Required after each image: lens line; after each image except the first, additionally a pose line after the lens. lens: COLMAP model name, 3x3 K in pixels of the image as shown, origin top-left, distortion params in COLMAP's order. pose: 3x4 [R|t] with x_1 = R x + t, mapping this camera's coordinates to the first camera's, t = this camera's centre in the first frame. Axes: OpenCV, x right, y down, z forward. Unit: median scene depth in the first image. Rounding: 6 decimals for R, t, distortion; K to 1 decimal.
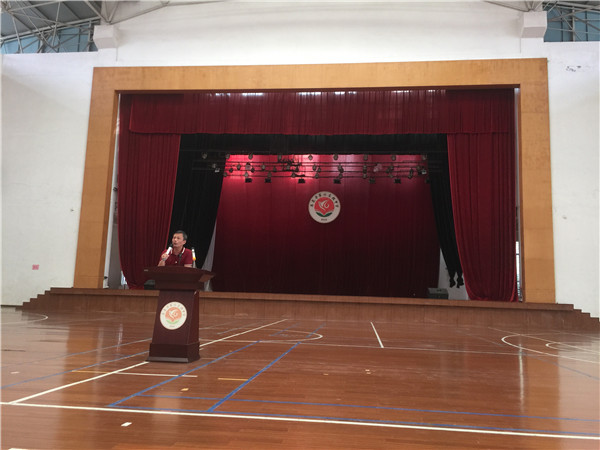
lens RADIAL K [[515.2, 0, 300.9], [0, 515.2, 226.9], [0, 0, 1]] dist [0.046455, -0.021852]
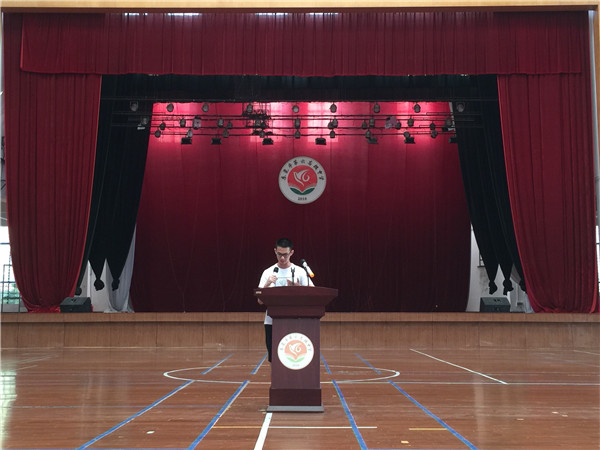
lens RADIAL K [[798.5, 0, 300.1], [0, 798.5, 215.9], [0, 0, 1]] dist [0.048972, 0.000000]
pose [[0.994154, -0.019192, 0.106248, -0.096736], [0.017587, 0.999717, 0.016020, -0.012353], [-0.106525, -0.014058, 0.994211, -0.044818]]
